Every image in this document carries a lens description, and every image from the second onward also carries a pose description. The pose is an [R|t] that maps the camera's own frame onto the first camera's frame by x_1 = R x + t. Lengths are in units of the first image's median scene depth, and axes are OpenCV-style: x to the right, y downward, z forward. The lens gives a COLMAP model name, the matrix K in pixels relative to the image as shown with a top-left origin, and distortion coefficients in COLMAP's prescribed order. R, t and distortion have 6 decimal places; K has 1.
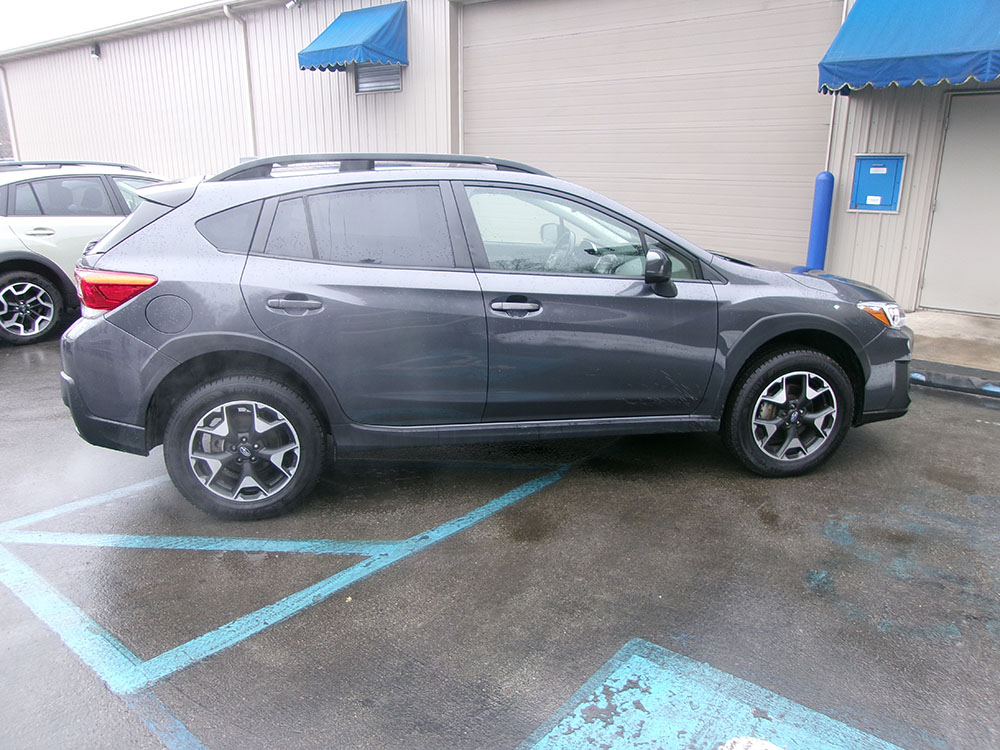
lens RADIAL K [[777.2, 0, 495.1], [0, 777.2, 382.8], [0, 0, 1]] dist [-0.018909, 0.033854]
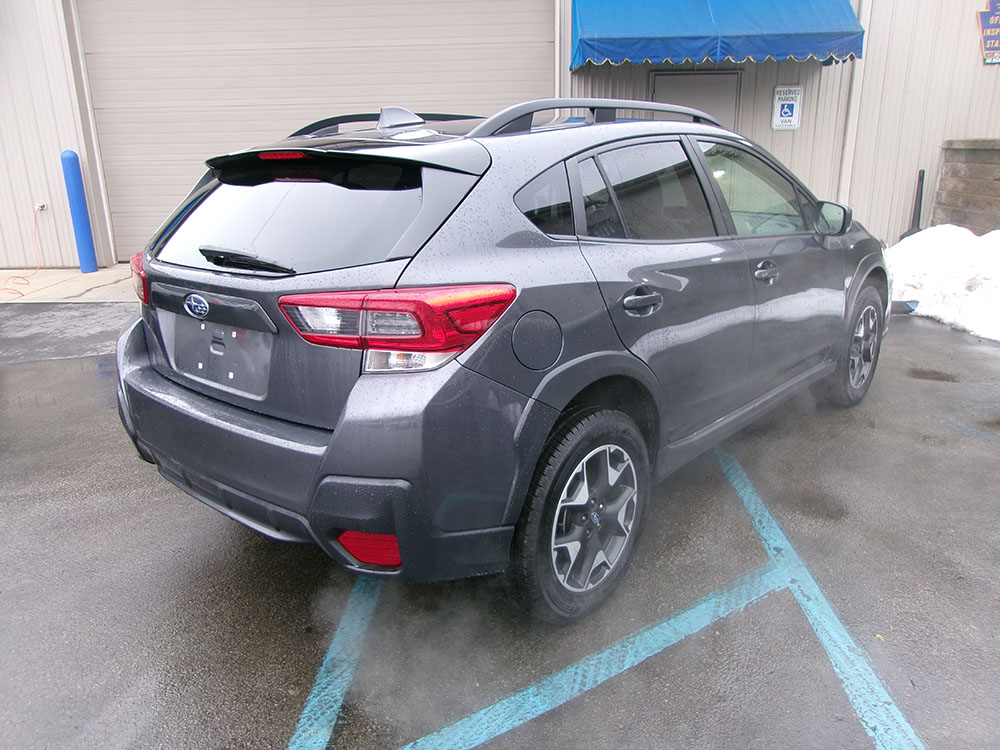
lens RADIAL K [[777.2, 0, 496.7], [0, 777.2, 380.2], [0, 0, 1]] dist [-0.018909, 0.033854]
pose [[0.783448, -0.195865, 0.589785, -0.385340], [0.190904, 0.978999, 0.071532, -0.050161], [-0.591410, 0.056551, 0.804386, 0.233218]]
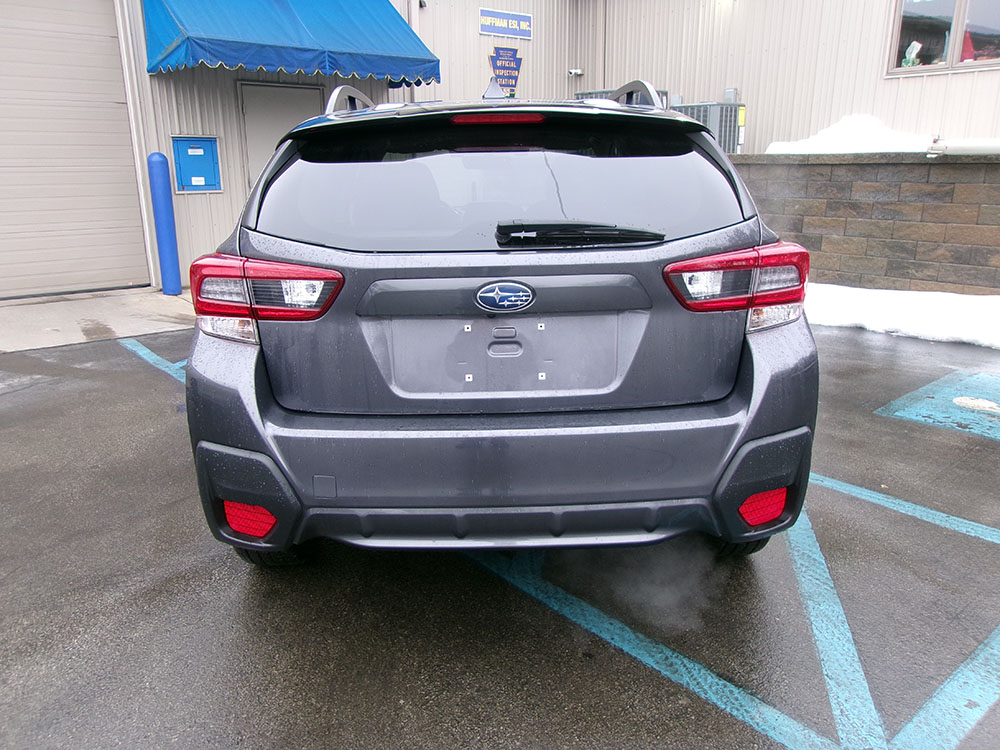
lens RADIAL K [[777.2, 0, 506.3], [0, 777.2, 370.8], [0, 0, 1]] dist [-0.018909, 0.033854]
pose [[0.154133, -0.257518, 0.953901, -0.536140], [0.282547, 0.936609, 0.207196, -0.109926], [-0.946790, 0.237586, 0.217123, 0.506890]]
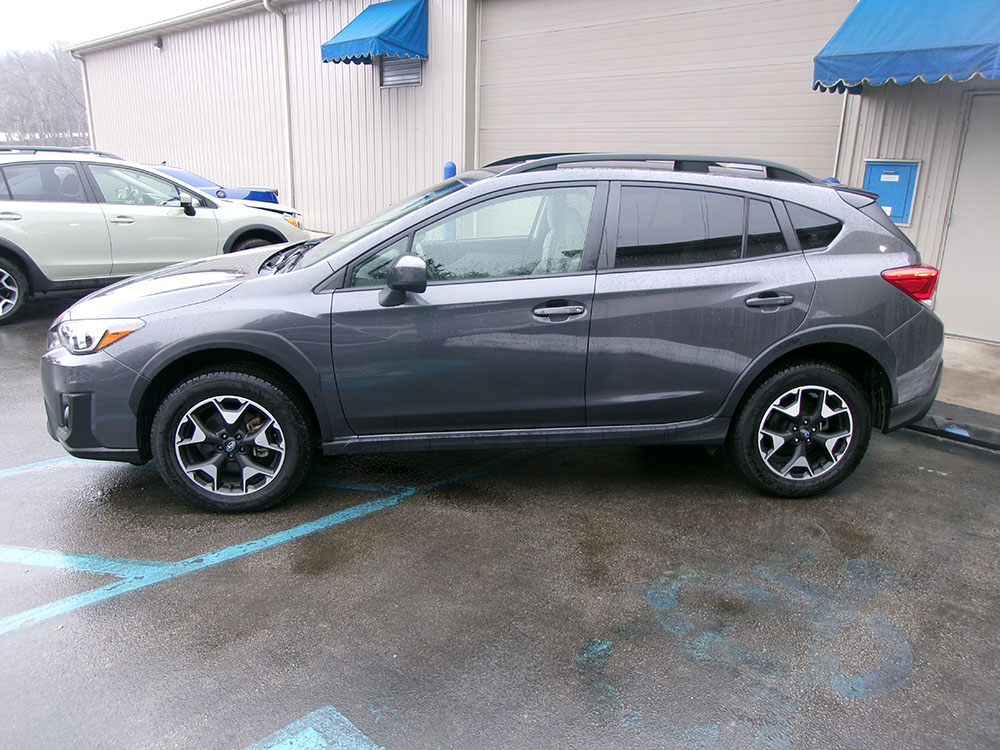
lens RADIAL K [[777.2, 0, 496.2], [0, 777.2, 382.3], [0, 0, 1]] dist [-0.018909, 0.033854]
pose [[0.992603, 0.054884, -0.108291, 0.165753], [-0.054798, 0.998490, 0.003779, -0.016607], [0.108335, 0.002183, 0.994112, 0.060784]]
